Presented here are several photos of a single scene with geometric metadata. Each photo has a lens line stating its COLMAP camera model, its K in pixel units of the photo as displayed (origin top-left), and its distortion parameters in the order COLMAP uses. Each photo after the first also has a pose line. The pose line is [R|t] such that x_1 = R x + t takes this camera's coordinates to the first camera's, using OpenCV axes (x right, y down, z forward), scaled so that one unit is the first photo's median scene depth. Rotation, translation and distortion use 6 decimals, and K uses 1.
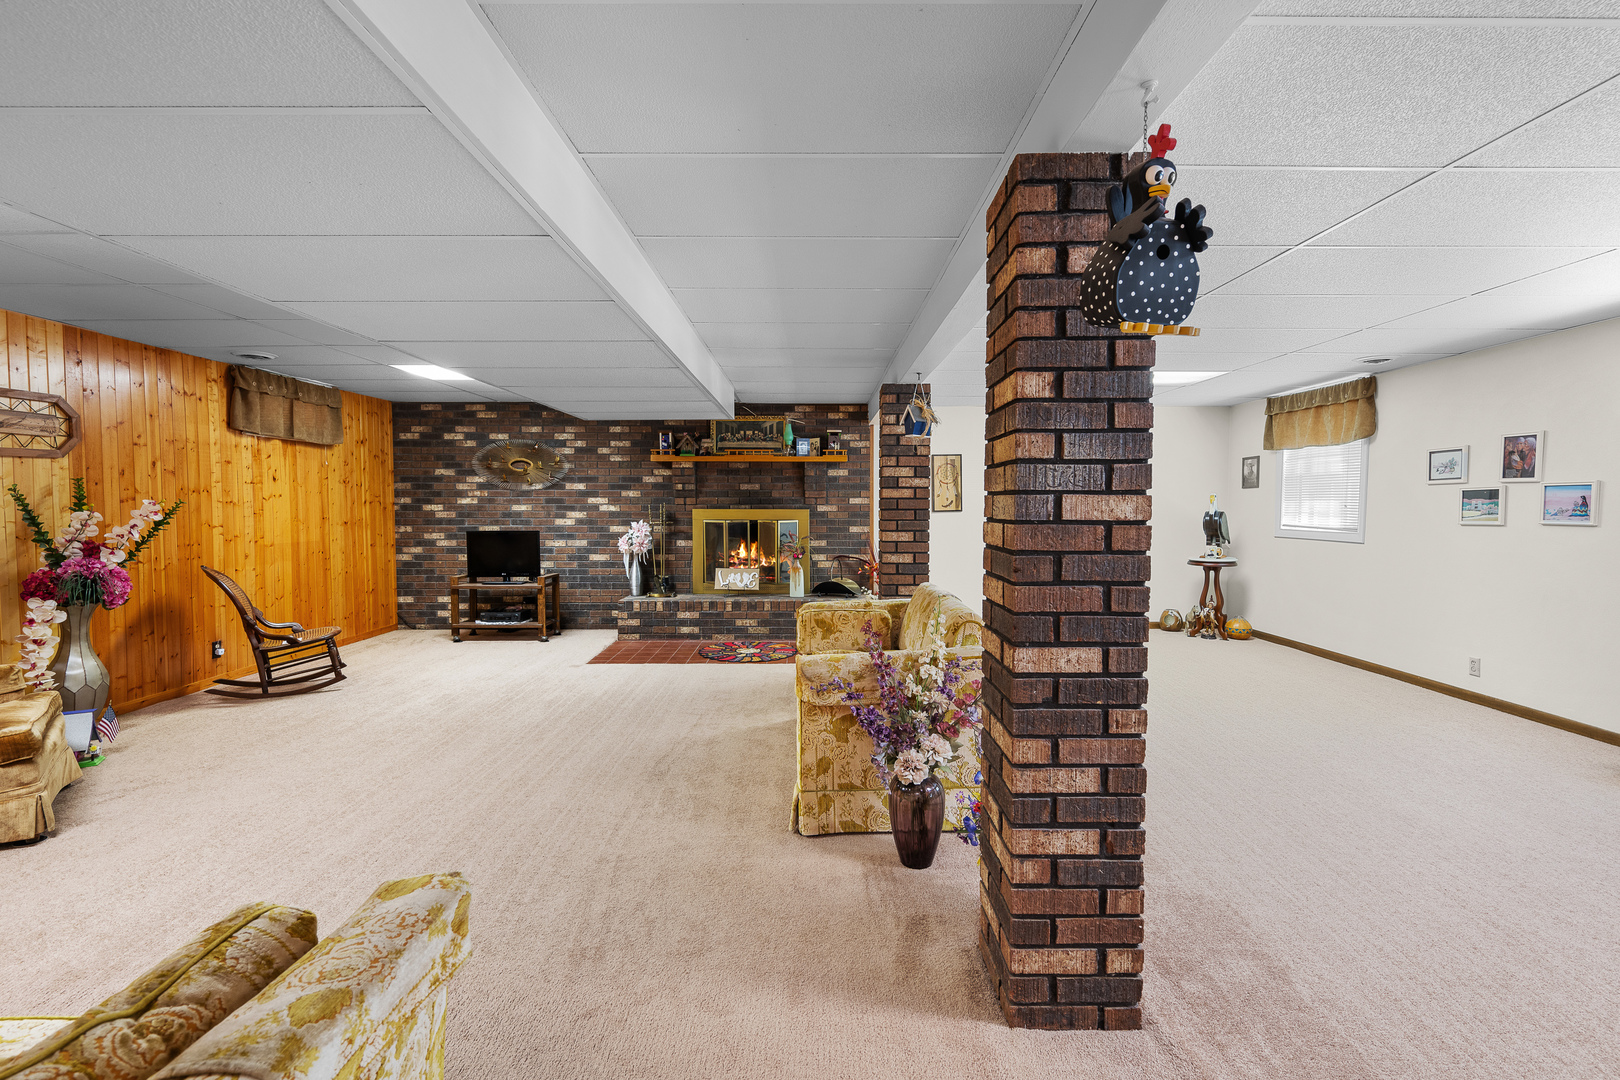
lens RADIAL K [[710.6, 0, 810.0], [0, 710.6, 540.0], [0, 0, 1]] dist [0.001018, 0.000105]
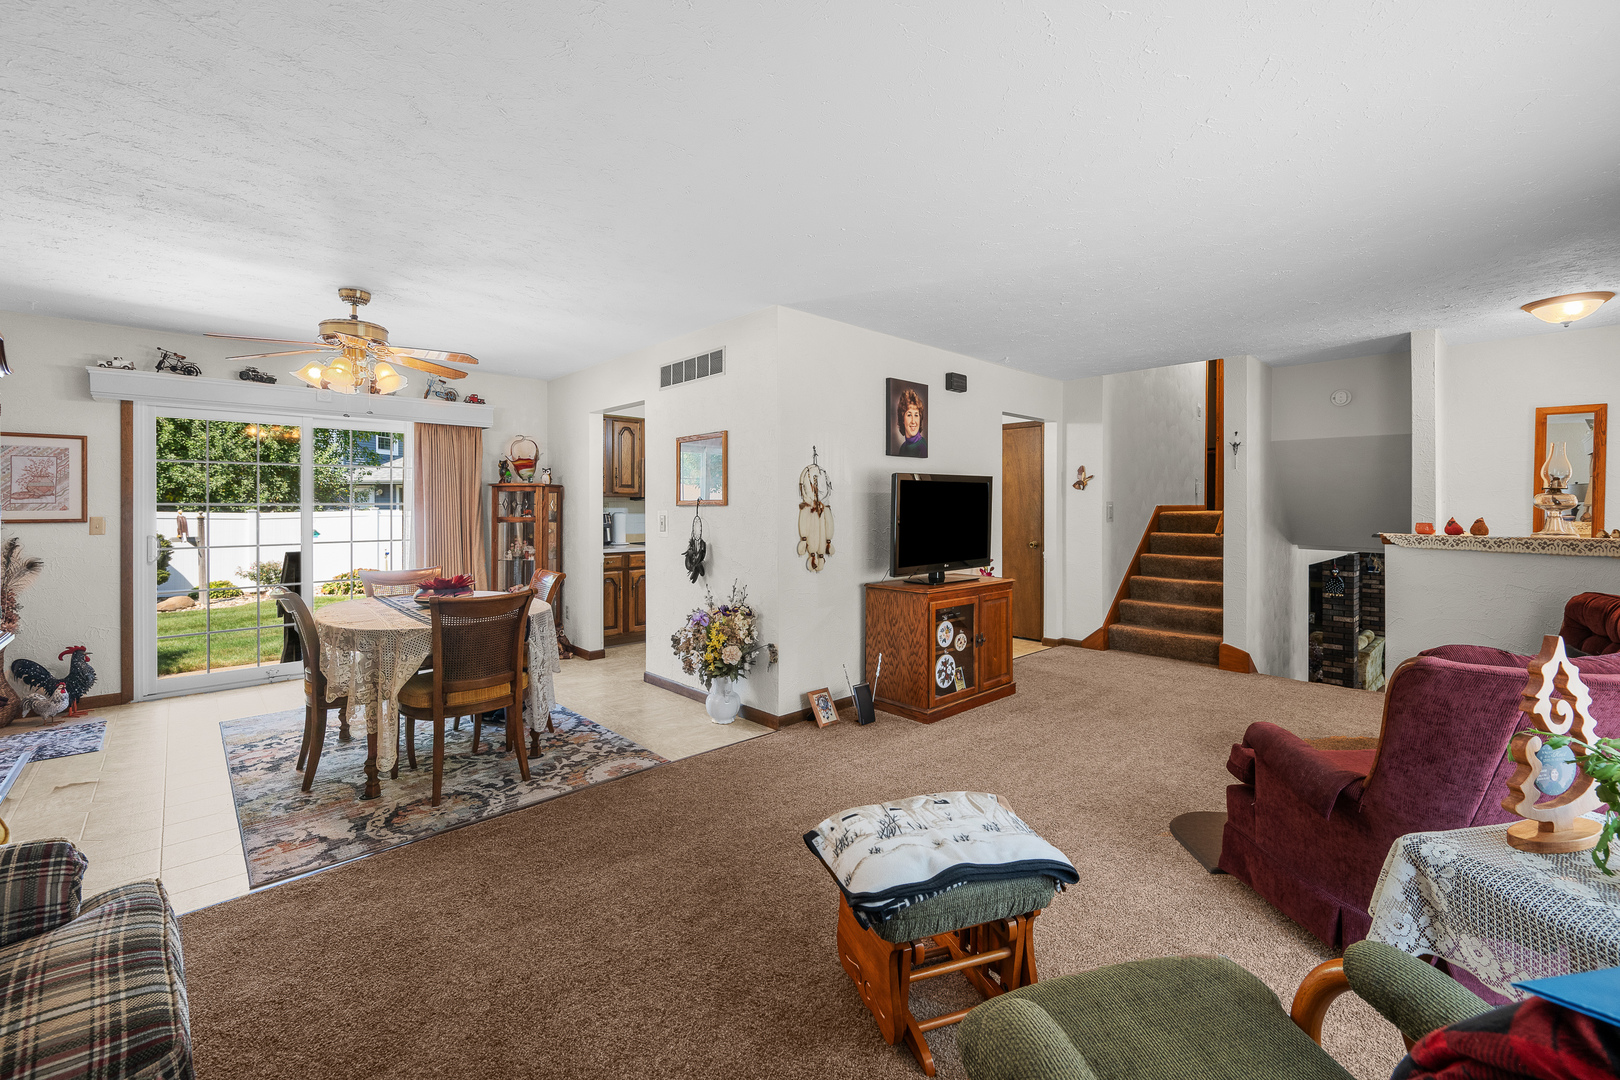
lens RADIAL K [[671.3, 0, 810.0], [0, 671.3, 501.8], [0, 0, 1]] dist [0.000078, 0.000008]
pose [[0.685529, -0.005973, -0.728021, 1.331324], [-0.035849, 0.998476, -0.041948, -0.564106], [0.727163, 0.054856, 0.684270, -5.358382]]
